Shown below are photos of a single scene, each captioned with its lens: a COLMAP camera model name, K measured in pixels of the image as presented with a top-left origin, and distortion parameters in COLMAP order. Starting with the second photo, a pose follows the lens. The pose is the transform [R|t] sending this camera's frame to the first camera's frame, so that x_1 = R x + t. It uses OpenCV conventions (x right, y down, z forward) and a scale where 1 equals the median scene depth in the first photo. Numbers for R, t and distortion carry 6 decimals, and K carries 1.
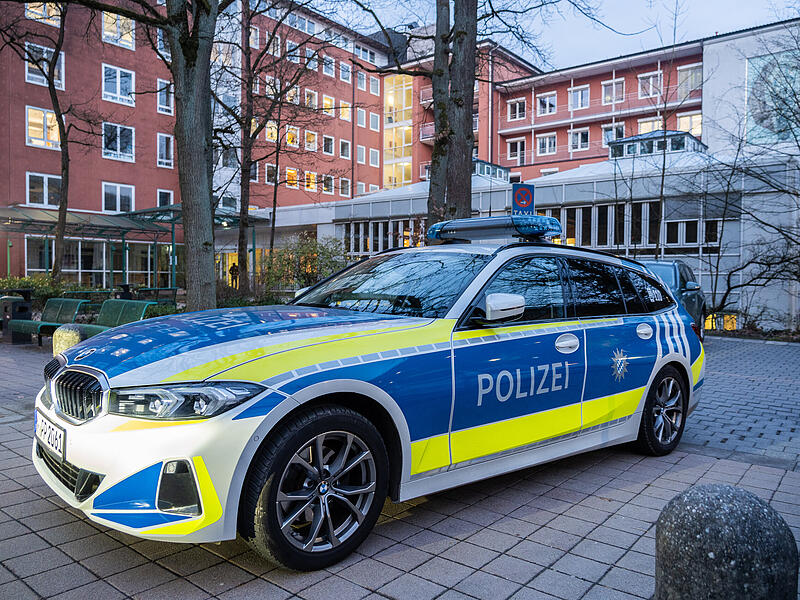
lens RADIAL K [[608.8, 0, 400.0], [0, 608.8, 300.0], [0, 0, 1]] dist [-0.018793, 0.002928]
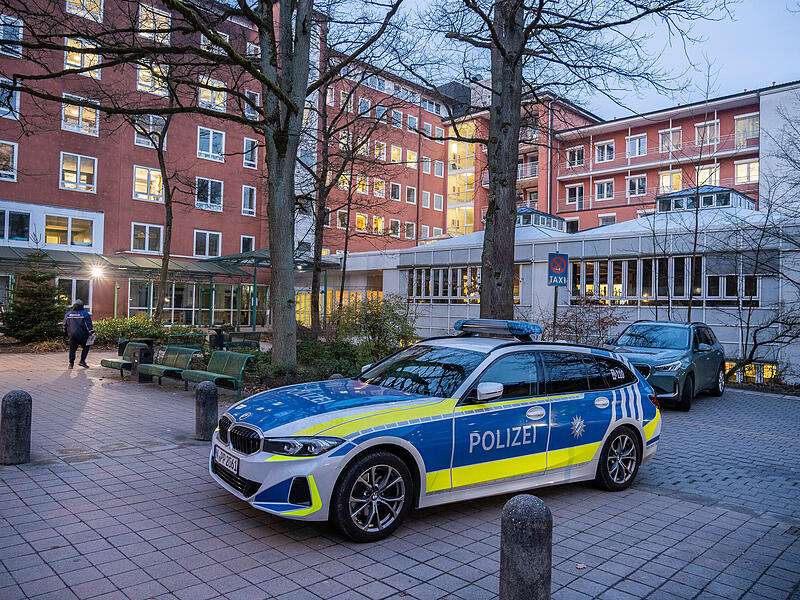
lens RADIAL K [[608.8, 0, 400.0], [0, 608.8, 300.0], [0, 0, 1]] dist [-0.018793, 0.002928]
pose [[0.994012, 0.012841, -0.108518, 0.014457], [-0.018151, 0.998678, -0.048082, -0.019867], [0.107757, 0.049764, 0.992931, -0.085741]]
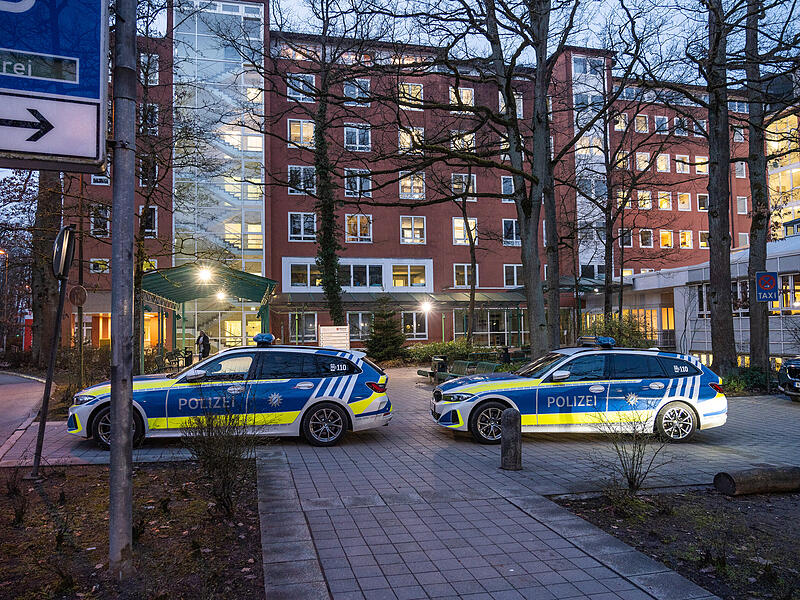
lens RADIAL K [[635.7, 0, 400.0], [0, 635.7, 300.0], [0, 0, 1]] dist [-0.000577, 0.000808]
pose [[0.791892, -0.052882, -0.608368, 0.196983], [0.008628, 0.997113, -0.075443, -0.017356], [0.610601, 0.054493, 0.790062, -0.266025]]
